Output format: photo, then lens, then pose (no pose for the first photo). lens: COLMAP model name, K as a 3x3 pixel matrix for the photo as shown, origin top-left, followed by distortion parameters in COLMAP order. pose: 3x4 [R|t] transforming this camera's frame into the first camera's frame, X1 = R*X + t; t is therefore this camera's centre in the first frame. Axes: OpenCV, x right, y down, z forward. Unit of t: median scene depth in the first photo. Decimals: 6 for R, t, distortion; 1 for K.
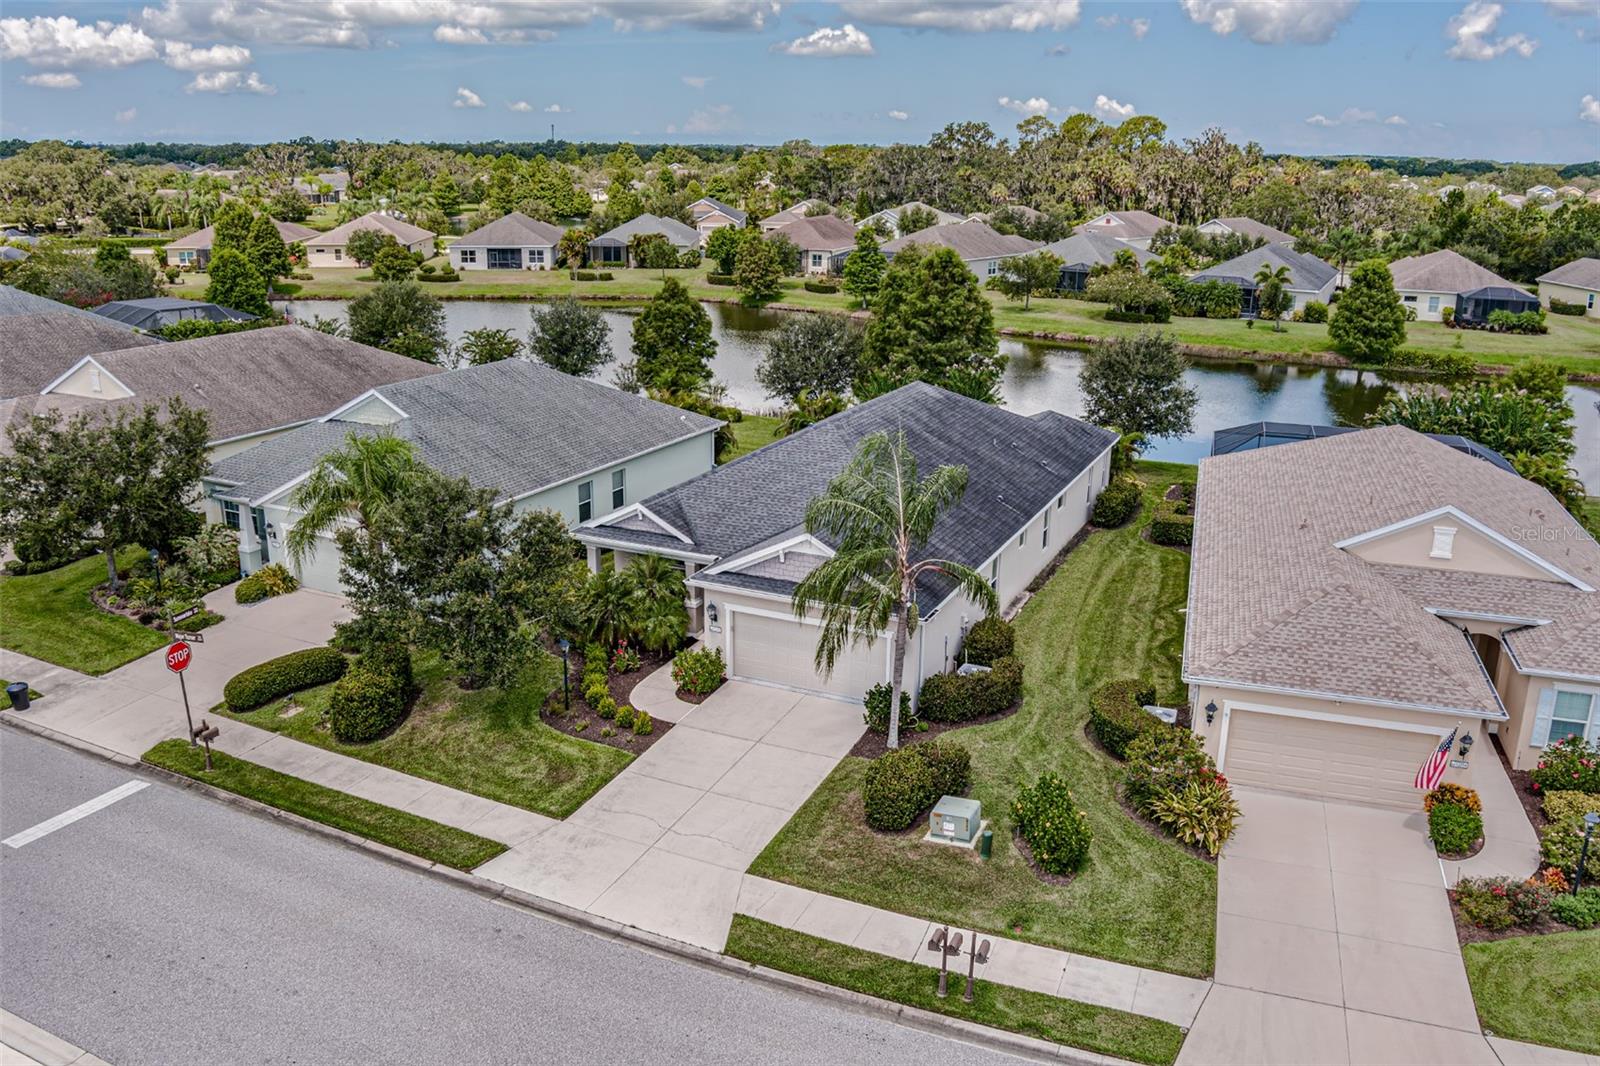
lens RADIAL K [[1293.8, 0, 797.6], [0, 1293.8, 532.5], [0, 0, 1]] dist [-0.066561, 0.000867]
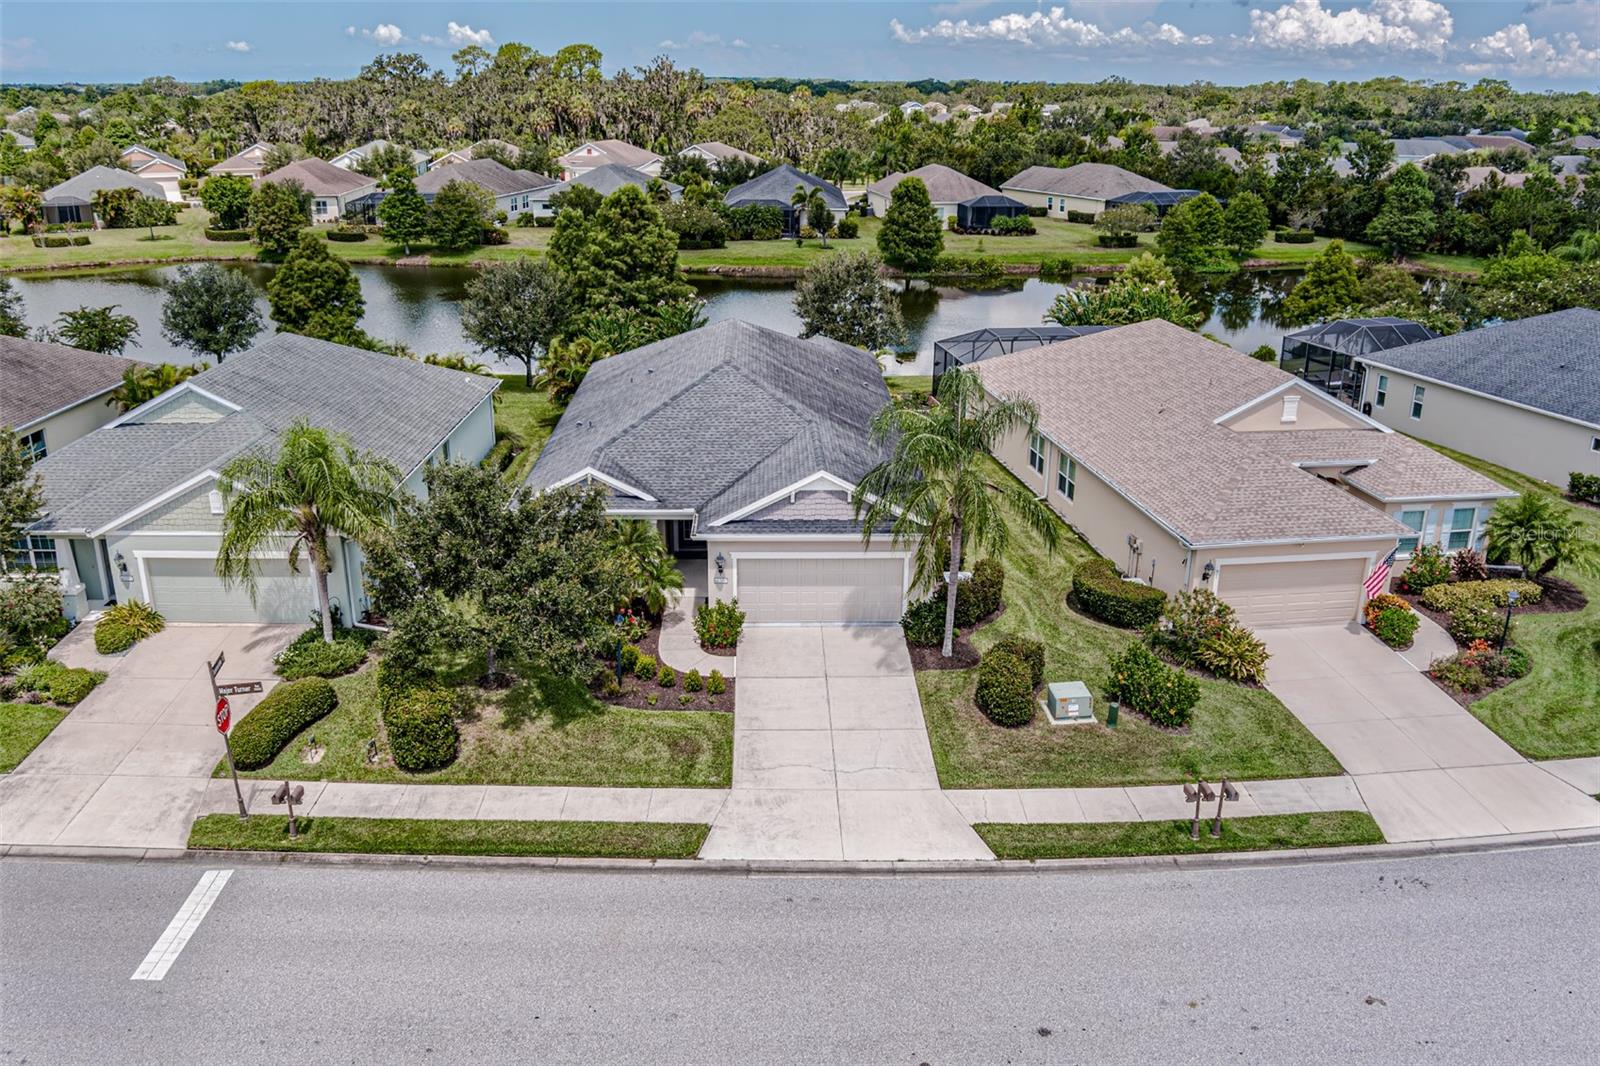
lens RADIAL K [[1298.1, 0, 795.8], [0, 1298.1, 530.6], [0, 0, 1]] dist [-0.058579, -0.006688]
pose [[0.894760, -0.152961, 0.419532, -0.434087], [0.132480, 0.988134, 0.077725, -0.033389], [-0.426443, -0.013966, 0.904407, 0.074827]]
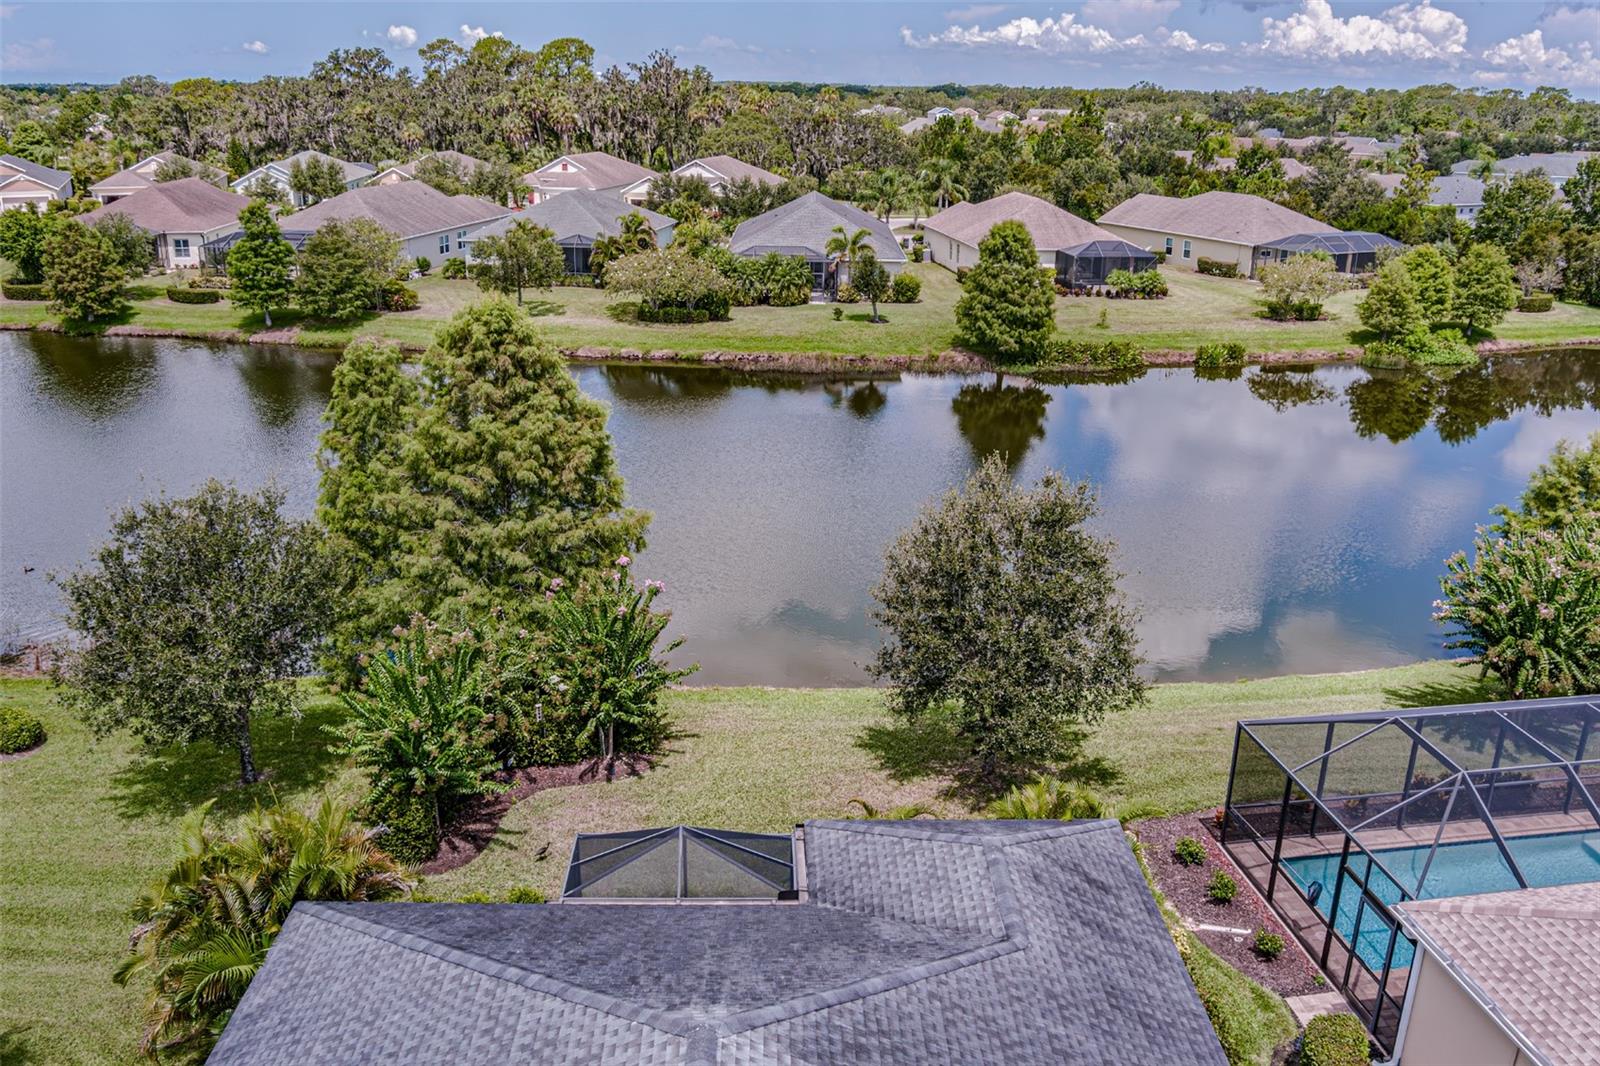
lens RADIAL K [[1295.6, 0, 794.8], [0, 1295.6, 536.3], [0, 0, 1]] dist [-0.067566, 0.015908]
pose [[0.899686, -0.145800, 0.411469, 0.032754], [0.124528, 0.989129, 0.078206, -0.309072], [-0.418399, -0.019121, 0.908062, 1.072088]]
